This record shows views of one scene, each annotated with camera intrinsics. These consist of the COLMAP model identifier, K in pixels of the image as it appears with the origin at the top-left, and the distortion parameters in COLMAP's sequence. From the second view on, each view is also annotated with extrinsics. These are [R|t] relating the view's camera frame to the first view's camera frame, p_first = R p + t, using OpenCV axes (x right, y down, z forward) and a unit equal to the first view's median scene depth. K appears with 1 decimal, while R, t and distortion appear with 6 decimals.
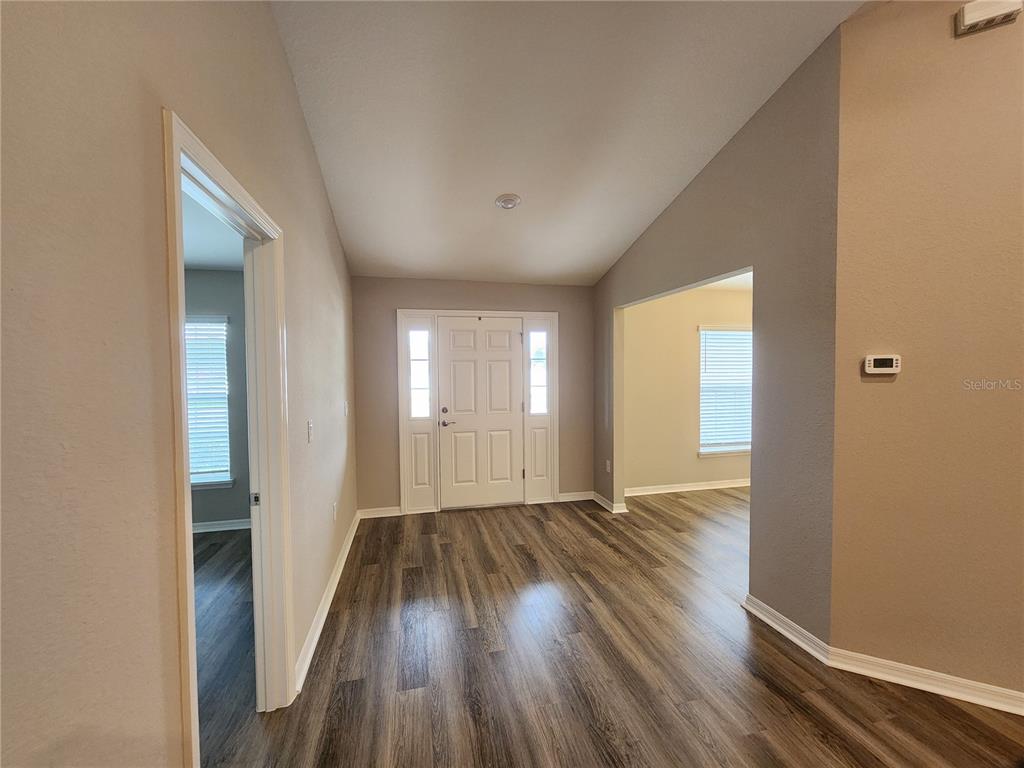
lens RADIAL K [[418.9, 0, 512.0], [0, 418.9, 384.0], [0, 0, 1]] dist [-0.002100, -0.000205]
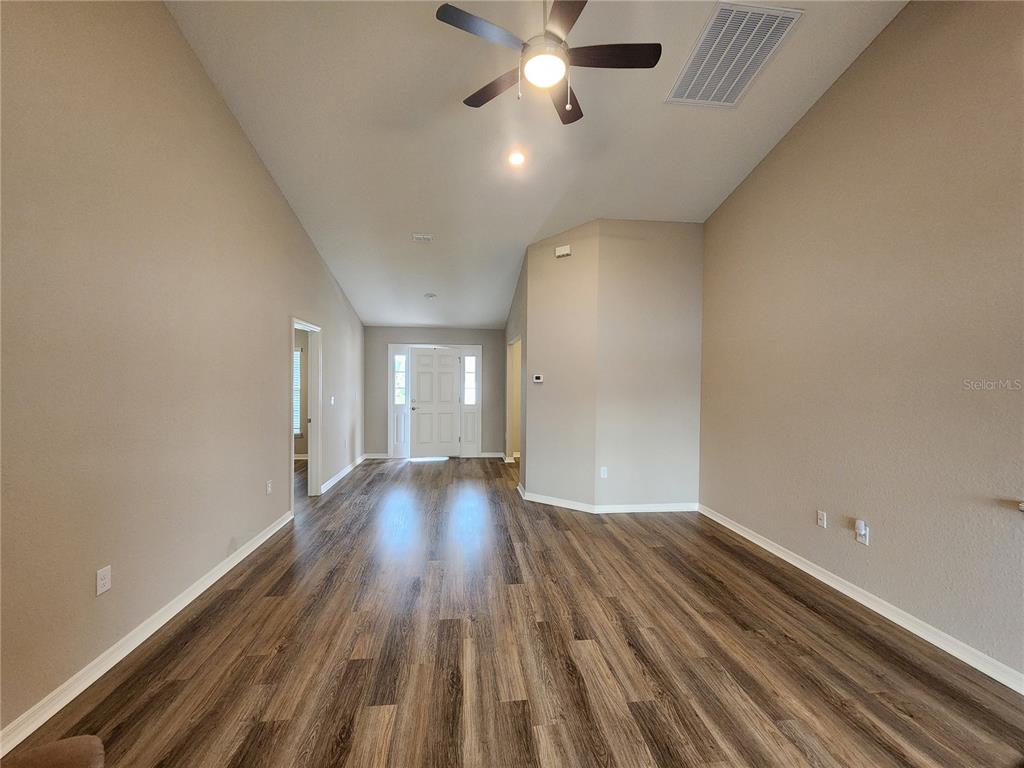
lens RADIAL K [[418.9, 0, 512.0], [0, 418.9, 384.0], [0, 0, 1]] dist [-0.002100, -0.000205]
pose [[0.993212, 0.015752, -0.115247, 0.452422], [-0.017975, 0.999671, -0.018276, 0.016687], [0.114921, 0.020224, 0.993169, -0.705826]]
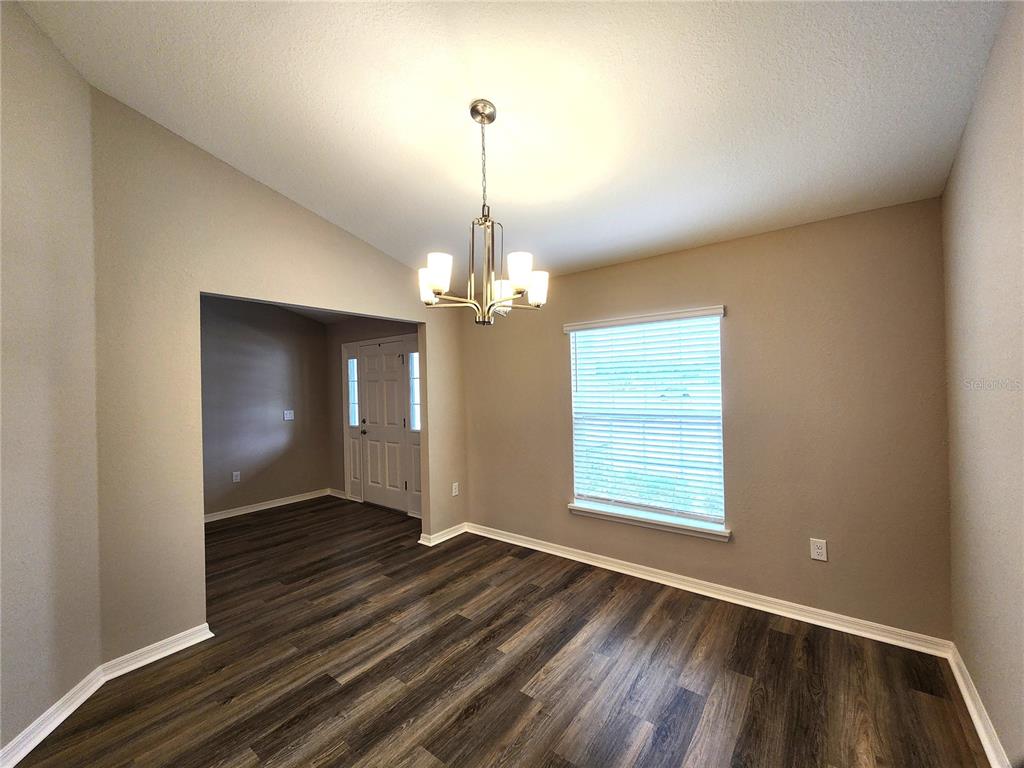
lens RADIAL K [[418.9, 0, 512.0], [0, 418.9, 384.0], [0, 0, 1]] dist [-0.002100, -0.000205]
pose [[0.634290, -0.006969, -0.773064, 1.079114], [-0.011525, 0.999763, -0.018468, -0.029730], [0.773009, 0.020623, 0.634059, 0.550656]]
